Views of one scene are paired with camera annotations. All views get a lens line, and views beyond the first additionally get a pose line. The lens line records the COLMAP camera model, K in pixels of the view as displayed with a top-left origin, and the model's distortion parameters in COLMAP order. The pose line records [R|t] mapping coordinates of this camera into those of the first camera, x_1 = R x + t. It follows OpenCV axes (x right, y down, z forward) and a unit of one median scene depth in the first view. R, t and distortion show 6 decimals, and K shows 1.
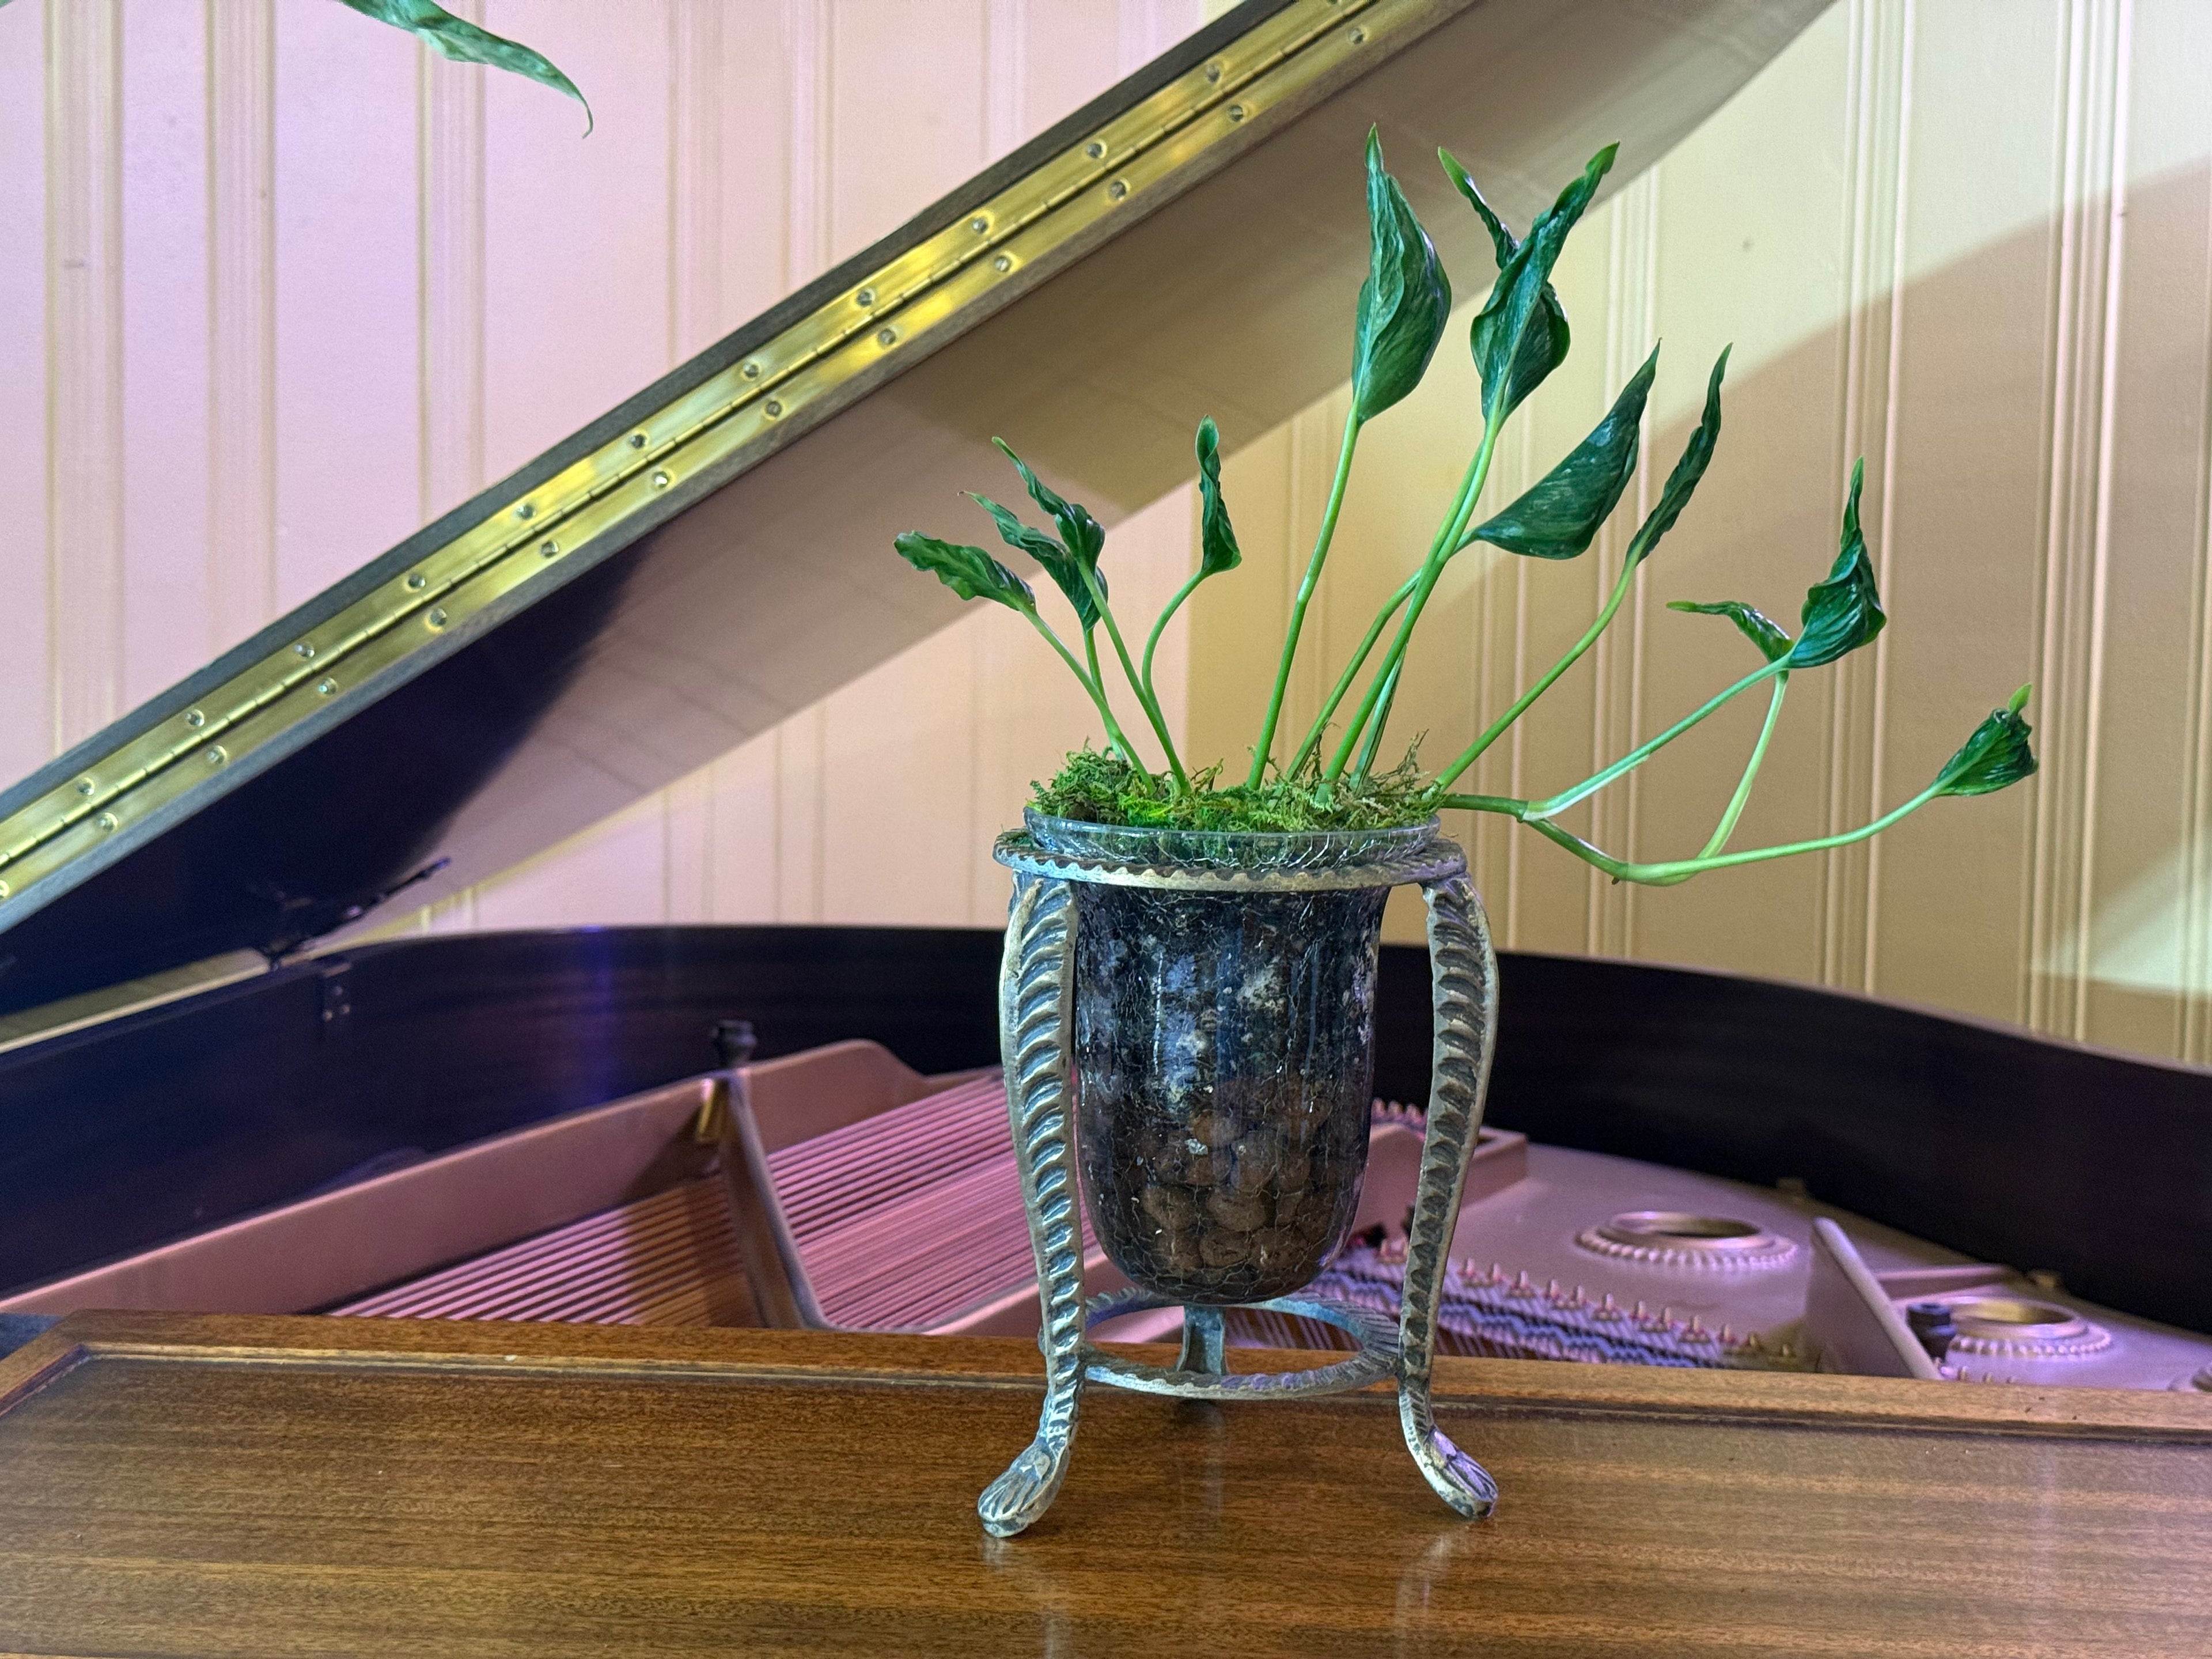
lens RADIAL K [[3107.4, 0, 1110.1], [0, 3107.4, 874.7], [0, 0, 1]] dist [0.211000, -0.570391]
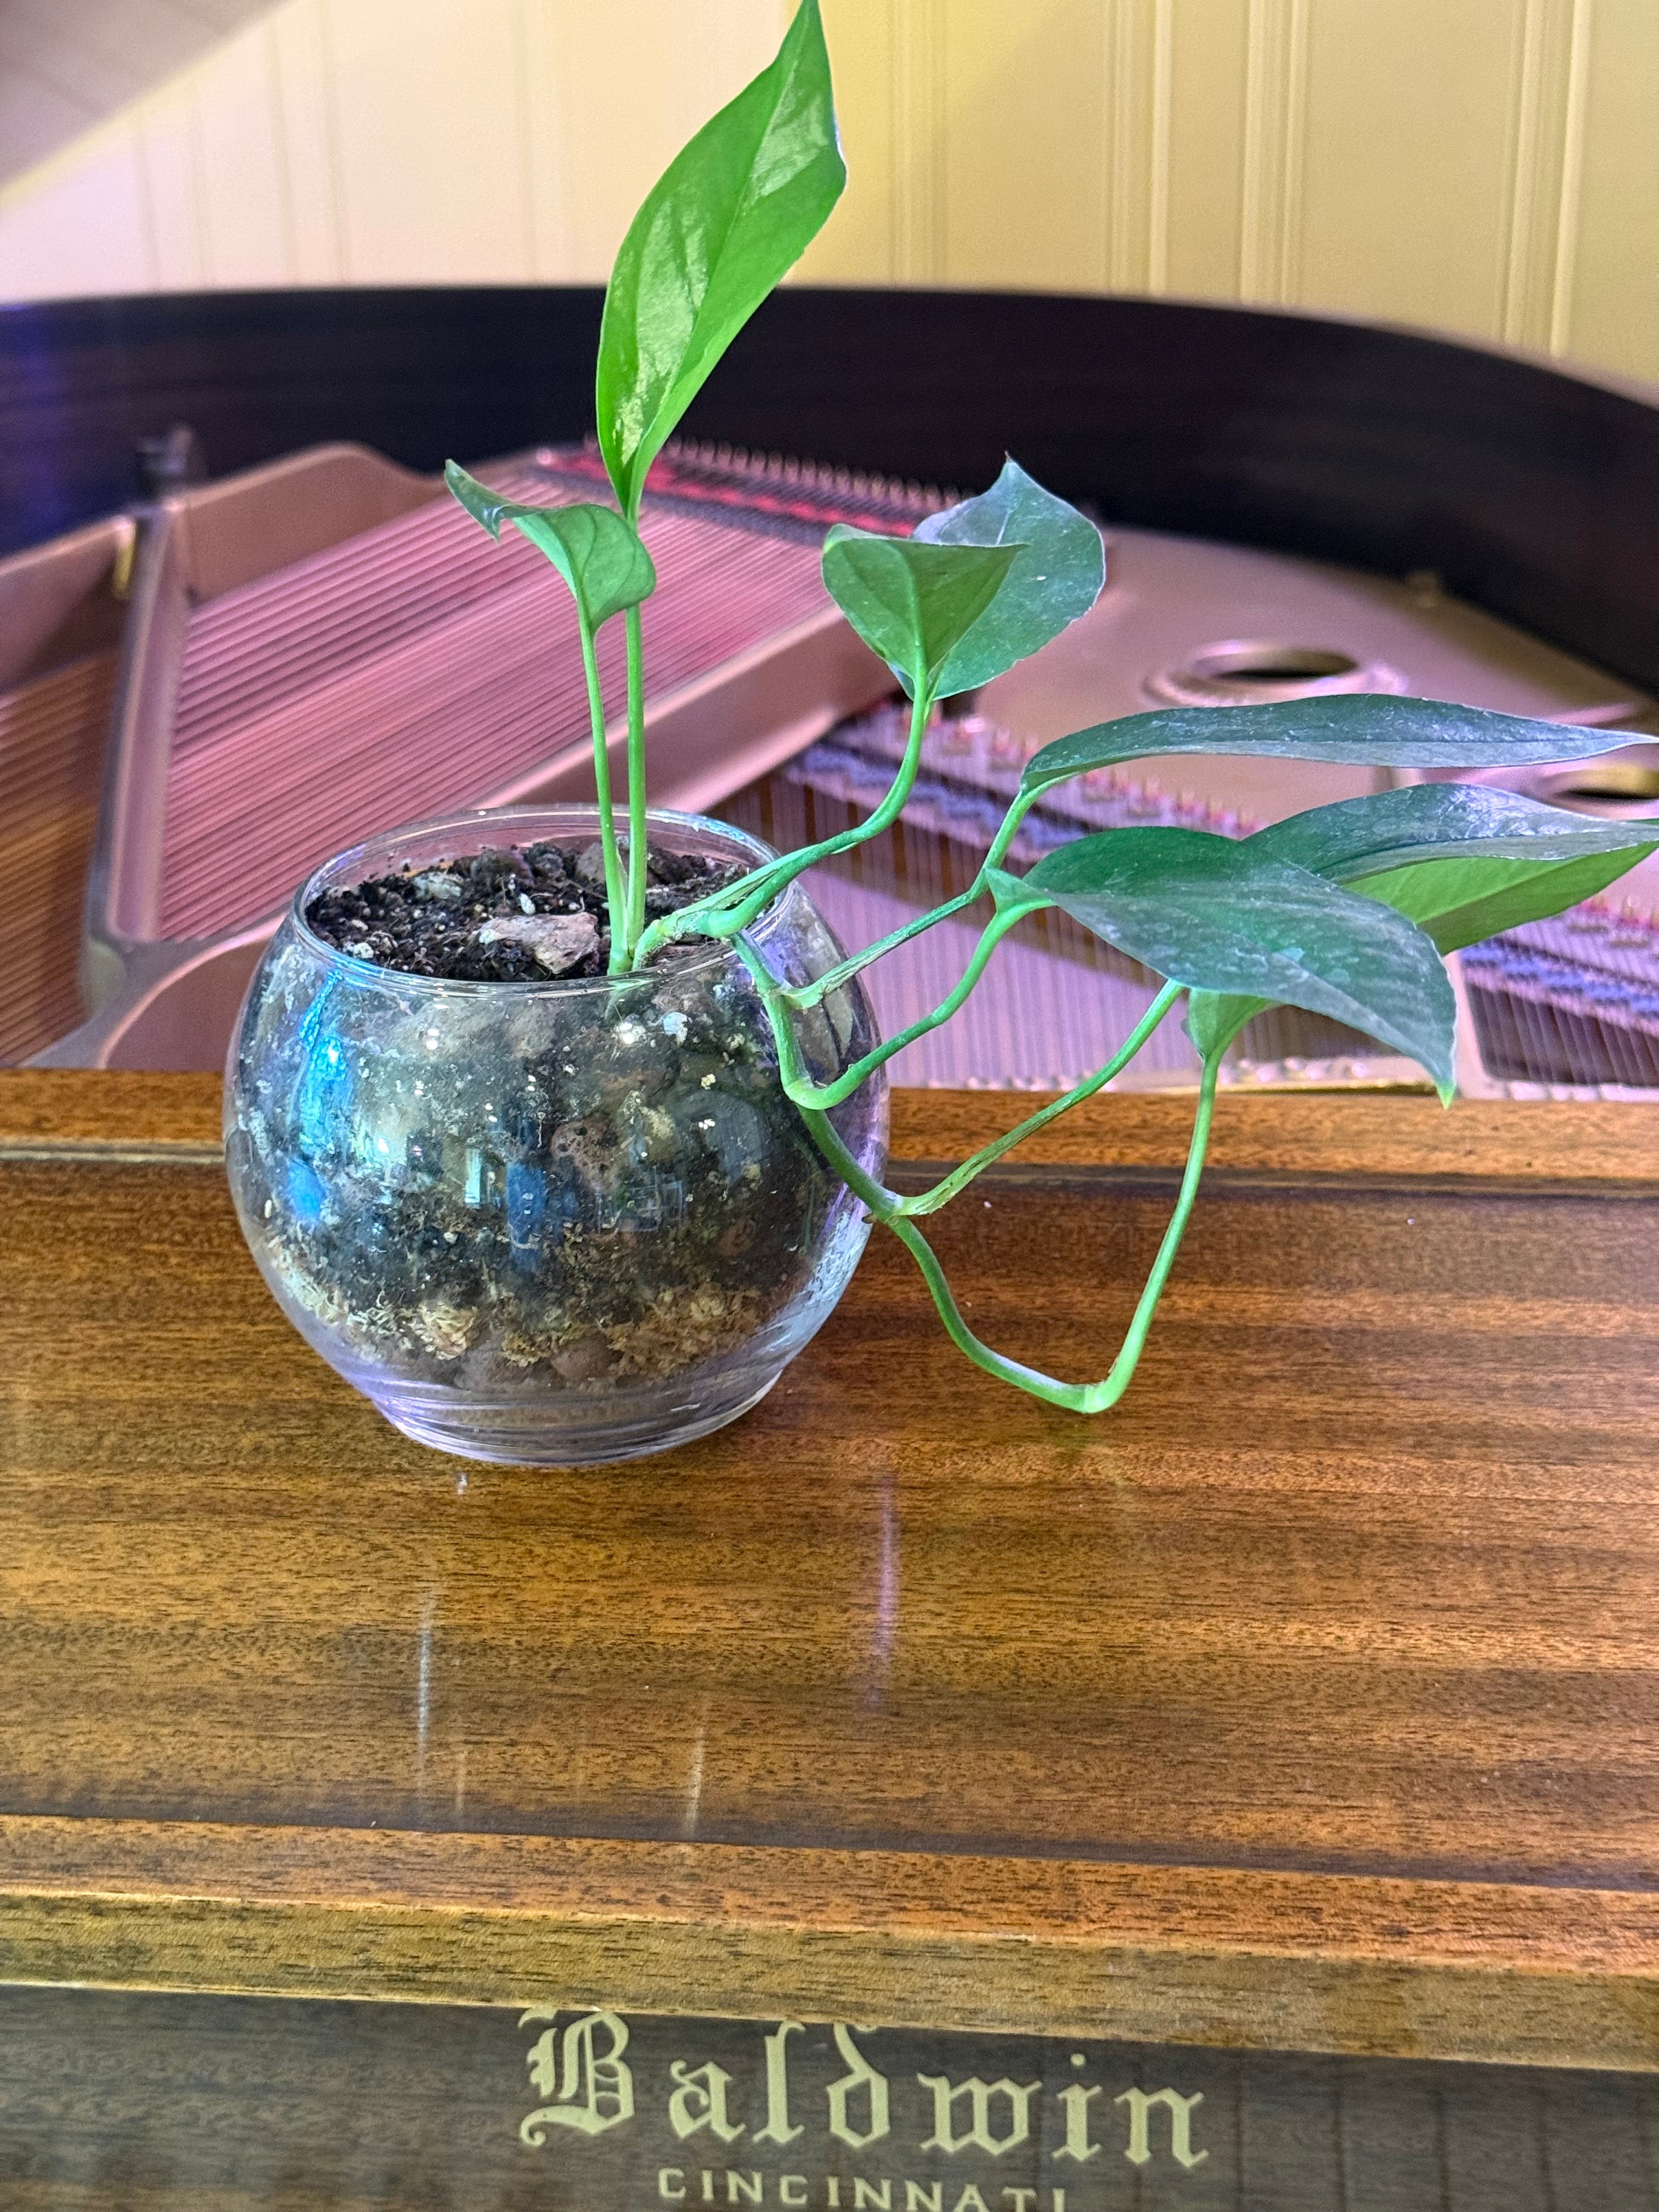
lens RADIAL K [[3126.4, 0, 829.5], [0, 3126.4, 1106.0], [0, 0, 1]] dist [0.171928, -0.433825]
pose [[0.999057, -0.031100, -0.030302, 0.158285], [0.038957, 0.950193, 0.309217, -0.078259], [0.019177, -0.310106, 0.950509, 0.281834]]
